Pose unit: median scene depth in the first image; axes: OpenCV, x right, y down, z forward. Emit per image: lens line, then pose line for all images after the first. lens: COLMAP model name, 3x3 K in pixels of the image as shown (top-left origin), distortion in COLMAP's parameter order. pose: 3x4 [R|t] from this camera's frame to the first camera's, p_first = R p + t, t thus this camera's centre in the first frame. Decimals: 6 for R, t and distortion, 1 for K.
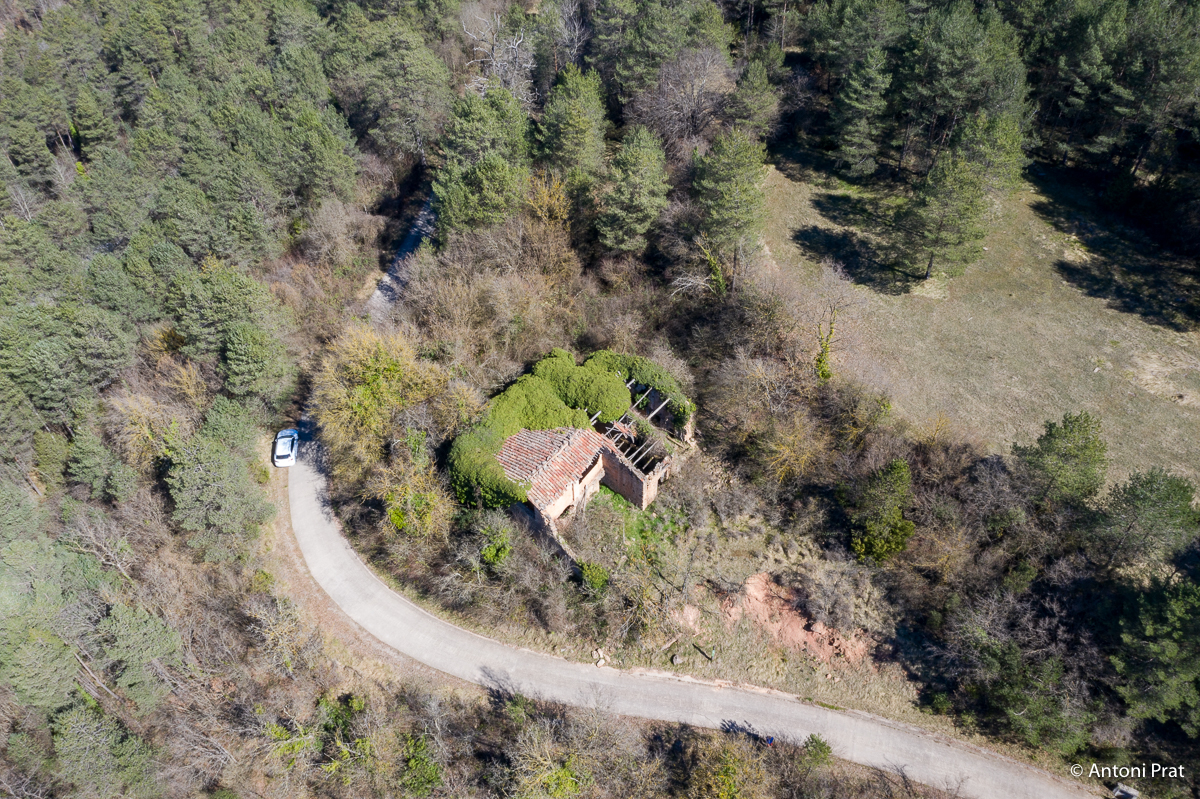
lens RADIAL K [[955.7, 0, 600.0], [0, 955.7, 399.5], [0, 0, 1]] dist [-0.026701, 0.012294]
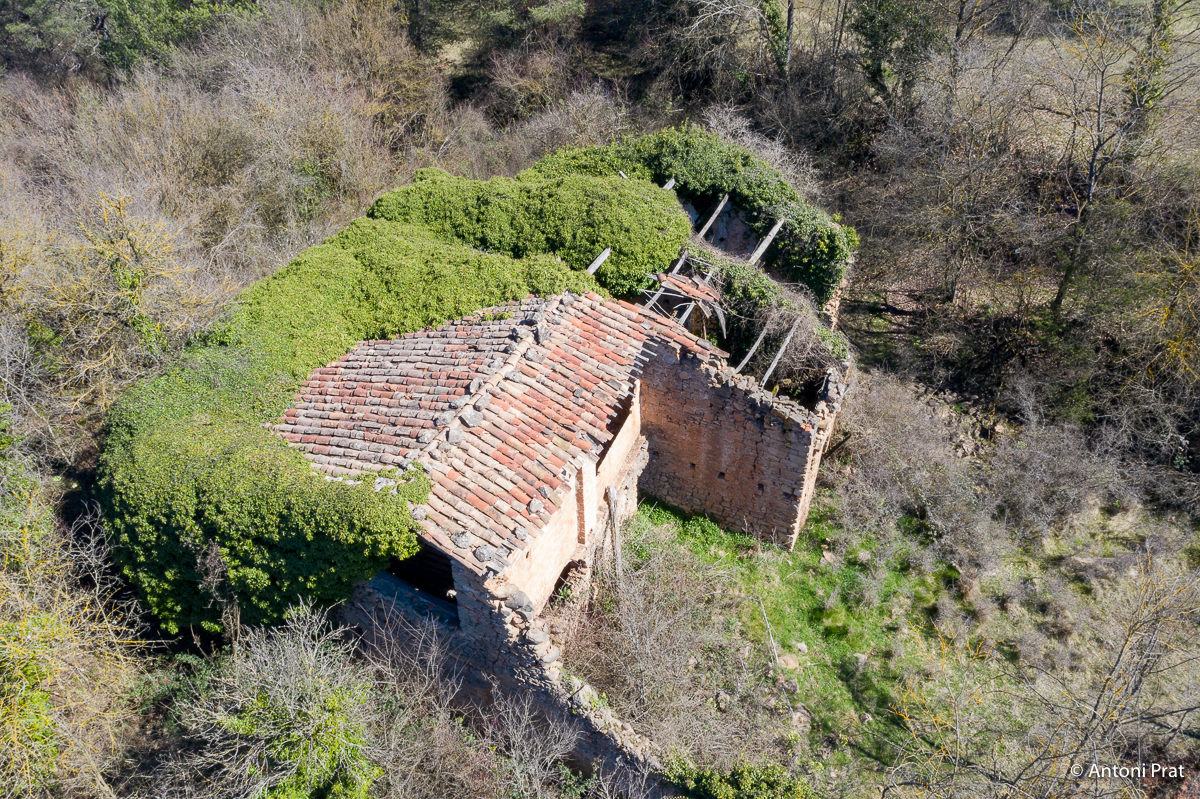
lens RADIAL K [[955.7, 0, 600.0], [0, 955.7, 399.5], [0, 0, 1]] dist [-0.026701, 0.012294]
pose [[0.972103, -0.142622, 0.186211, -0.067553], [0.170900, 0.974435, -0.145840, 0.105617], [-0.160651, 0.173595, 0.971625, 0.719442]]
